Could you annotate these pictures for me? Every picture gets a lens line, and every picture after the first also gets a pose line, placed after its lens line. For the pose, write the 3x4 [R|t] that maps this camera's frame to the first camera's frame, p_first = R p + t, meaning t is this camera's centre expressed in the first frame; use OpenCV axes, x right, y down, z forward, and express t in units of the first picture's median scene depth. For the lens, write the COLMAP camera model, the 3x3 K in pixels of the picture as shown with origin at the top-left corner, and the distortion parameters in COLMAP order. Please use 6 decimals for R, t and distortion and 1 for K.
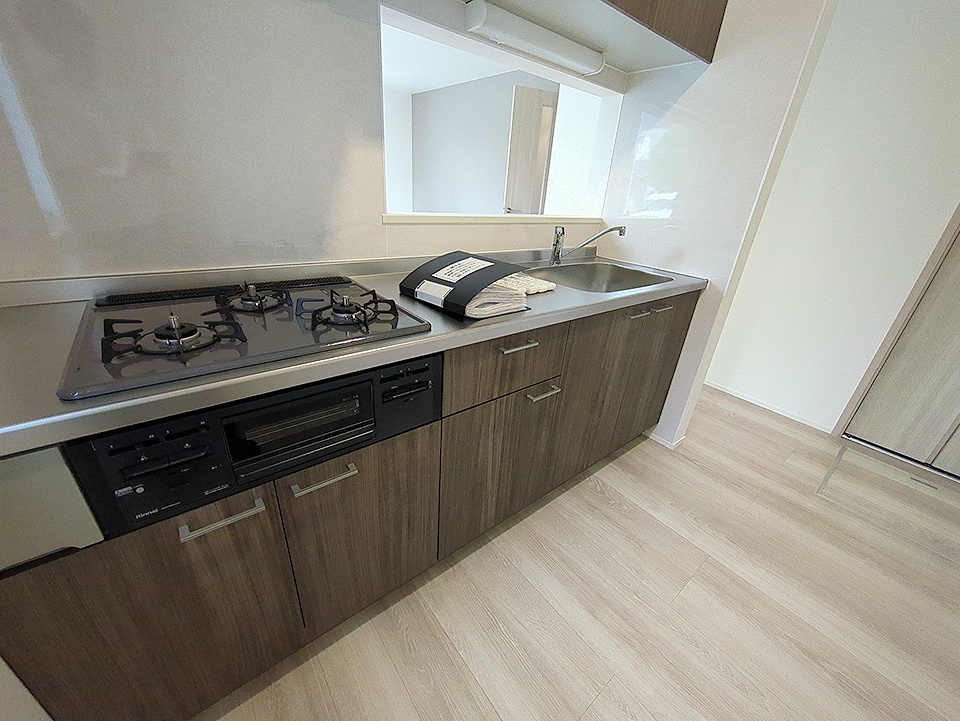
lens RADIAL K [[376.6, 0, 479.3], [0, 376.6, 361.2], [0, 0, 1]] dist [-0.000715, 0.000074]
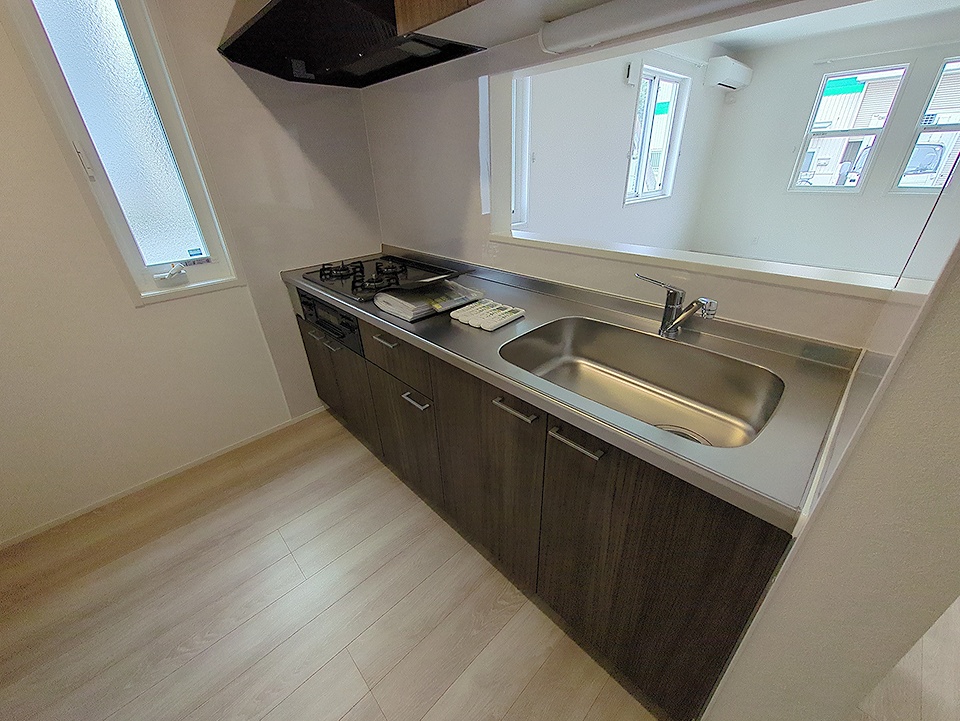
lens RADIAL K [[376.6, 0, 479.6], [0, 376.6, 360.3], [0, 0, 1]] dist [-0.000715, 0.000074]
pose [[0.080797, 0.399986, -0.912953, 0.918756], [-0.382445, 0.858280, 0.342186, -0.389525], [0.920439, 0.321507, 0.222320, 0.682005]]
